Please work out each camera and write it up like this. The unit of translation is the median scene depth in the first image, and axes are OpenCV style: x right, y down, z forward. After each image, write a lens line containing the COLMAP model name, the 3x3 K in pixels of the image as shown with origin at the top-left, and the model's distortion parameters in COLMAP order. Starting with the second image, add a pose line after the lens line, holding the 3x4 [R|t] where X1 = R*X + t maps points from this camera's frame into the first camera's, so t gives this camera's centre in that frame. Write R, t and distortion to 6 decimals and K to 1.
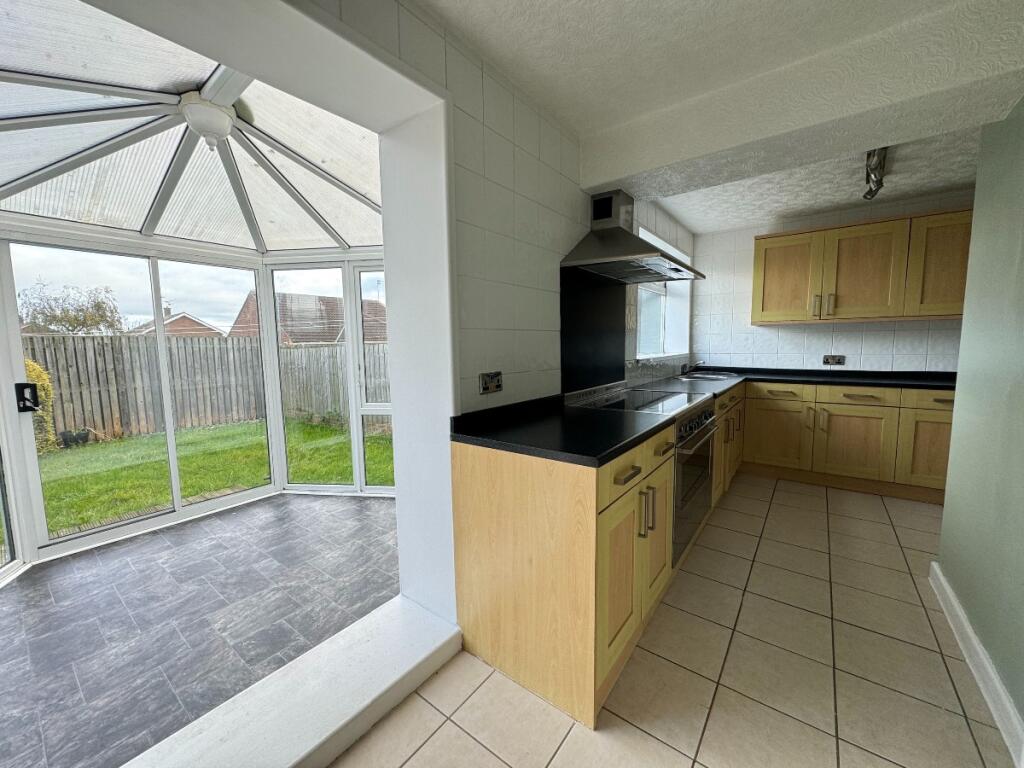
lens RADIAL K [[404.1, 0, 509.6], [0, 404.1, 382.1], [0, 0, 1]] dist [-0.000141, 0.000158]
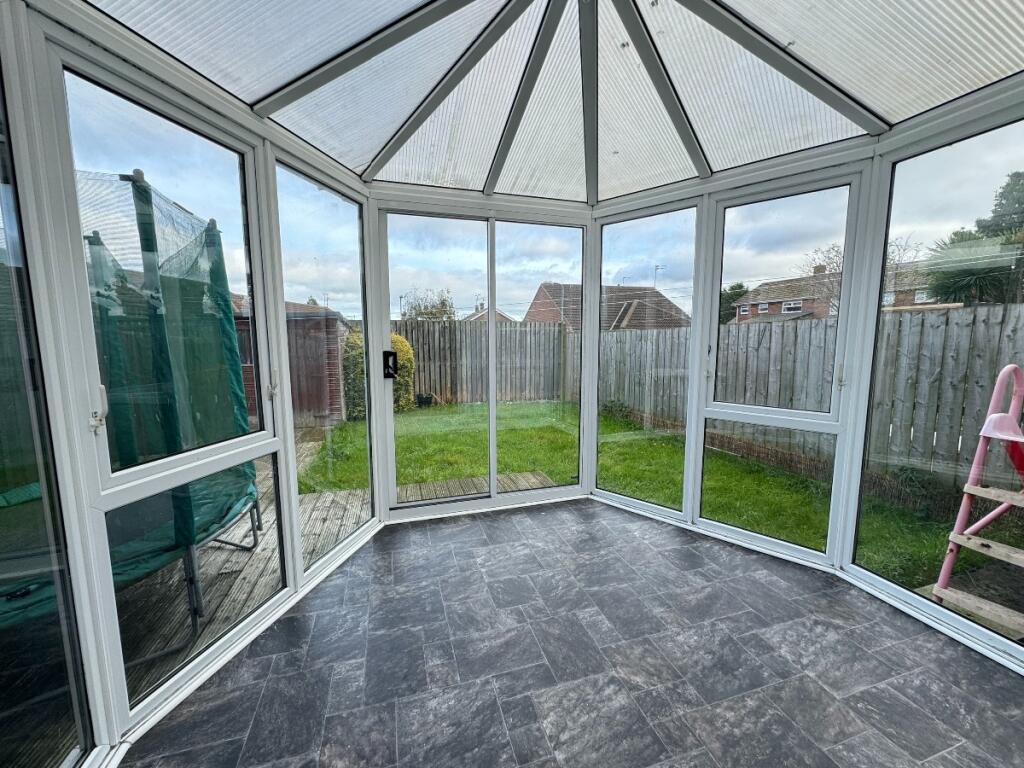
lens RADIAL K [[404.1, 0, 512.7], [0, 404.1, 380.5], [0, 0, 1]] dist [-0.000141, 0.000158]
pose [[0.814516, 0.078449, -0.574812, -0.263400], [-0.067484, 0.996901, 0.040429, 0.011963], [0.576202, 0.005860, 0.817286, 0.258762]]
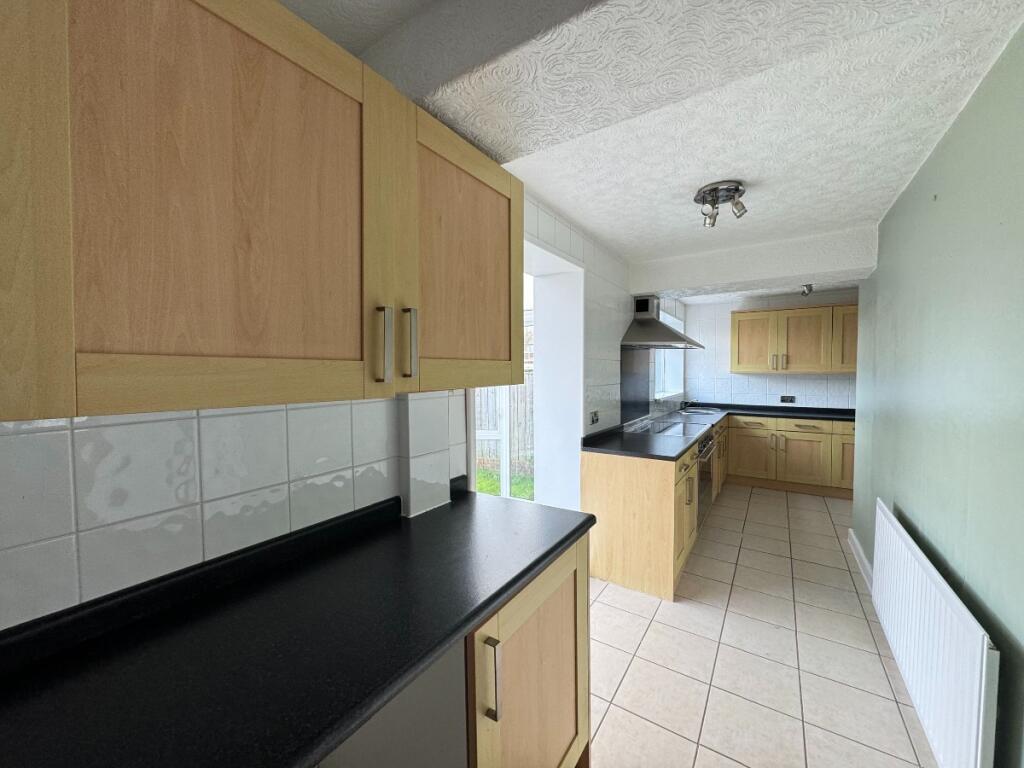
lens RADIAL K [[404.1, 0, 508.6], [0, 404.1, 382.4], [0, 0, 1]] dist [-0.000141, 0.000158]
pose [[0.997841, 0.009134, 0.065041, -0.272537], [-0.004642, 0.997614, -0.068887, -0.015012], [-0.065515, 0.068436, 0.995502, -0.358477]]
